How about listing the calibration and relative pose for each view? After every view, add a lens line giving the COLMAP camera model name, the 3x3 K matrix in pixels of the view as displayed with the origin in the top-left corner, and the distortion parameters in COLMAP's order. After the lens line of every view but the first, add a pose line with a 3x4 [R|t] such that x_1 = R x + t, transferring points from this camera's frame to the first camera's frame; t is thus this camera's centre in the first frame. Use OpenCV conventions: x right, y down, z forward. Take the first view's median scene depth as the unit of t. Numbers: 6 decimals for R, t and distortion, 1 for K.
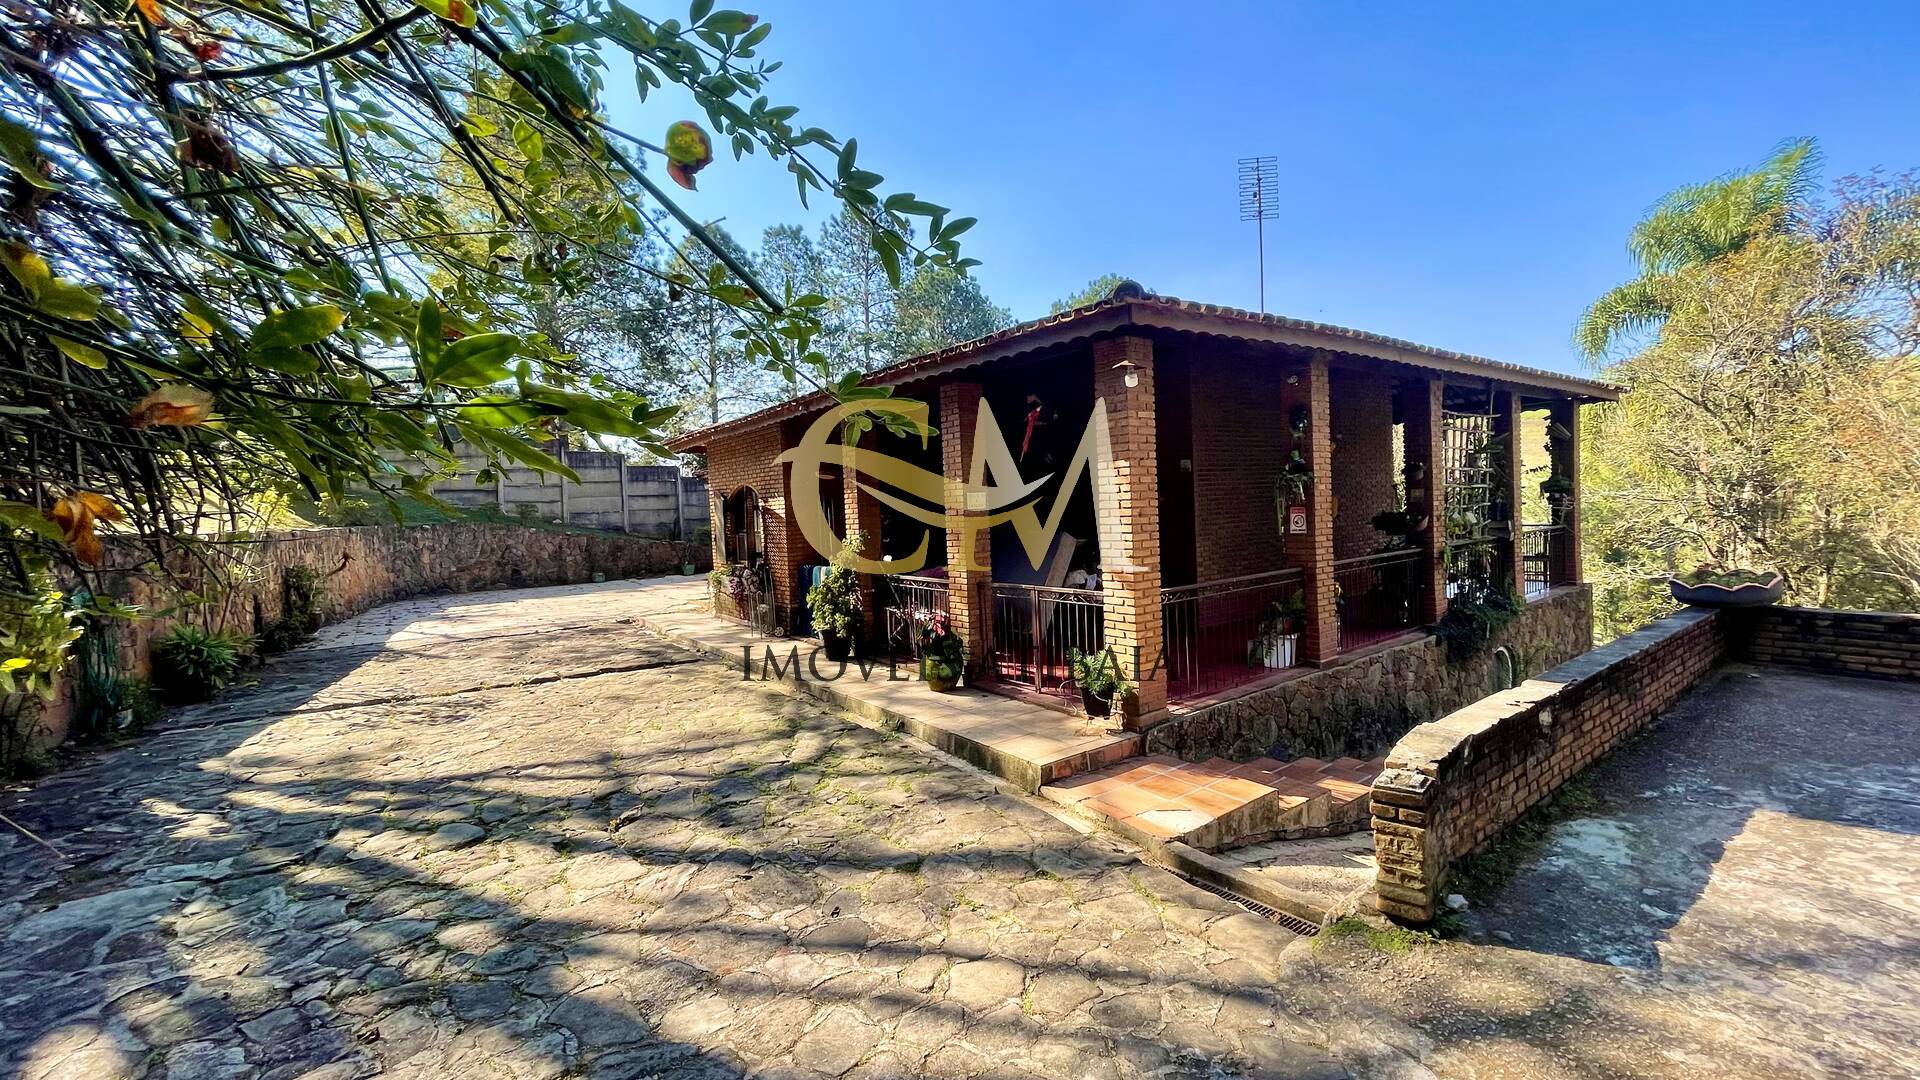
lens RADIAL K [[793.4, 0, 960.0], [0, 793.4, 540.0], [0, 0, 1]] dist [-0.000694, 0.009300]
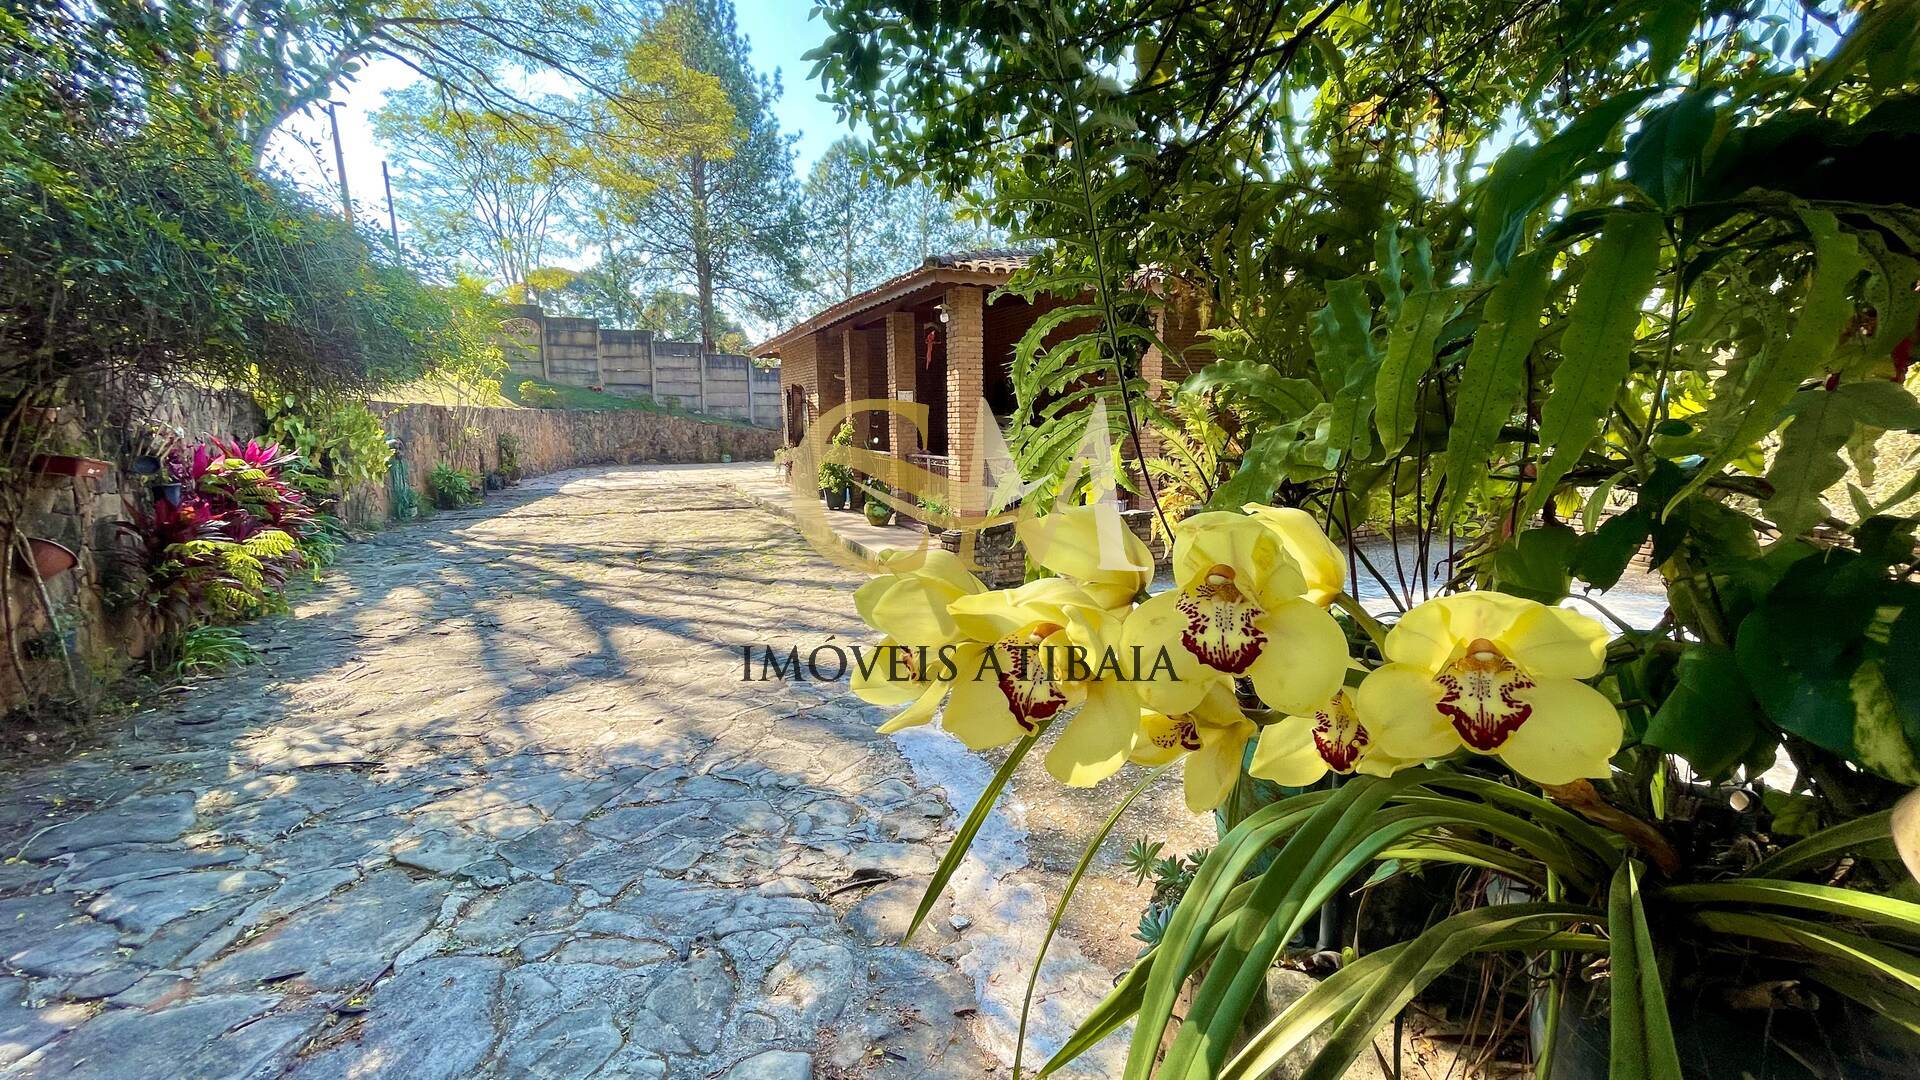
lens RADIAL K [[777.0, 0, 960.0], [0, 777.0, 540.0], [0, 0, 1]] dist [-0.009027, 0.000069]
pose [[0.982258, 0.061655, -0.177110, 0.247484], [-0.040368, 0.991785, 0.121376, 0.022543], [0.183138, -0.112073, 0.976678, -0.251686]]
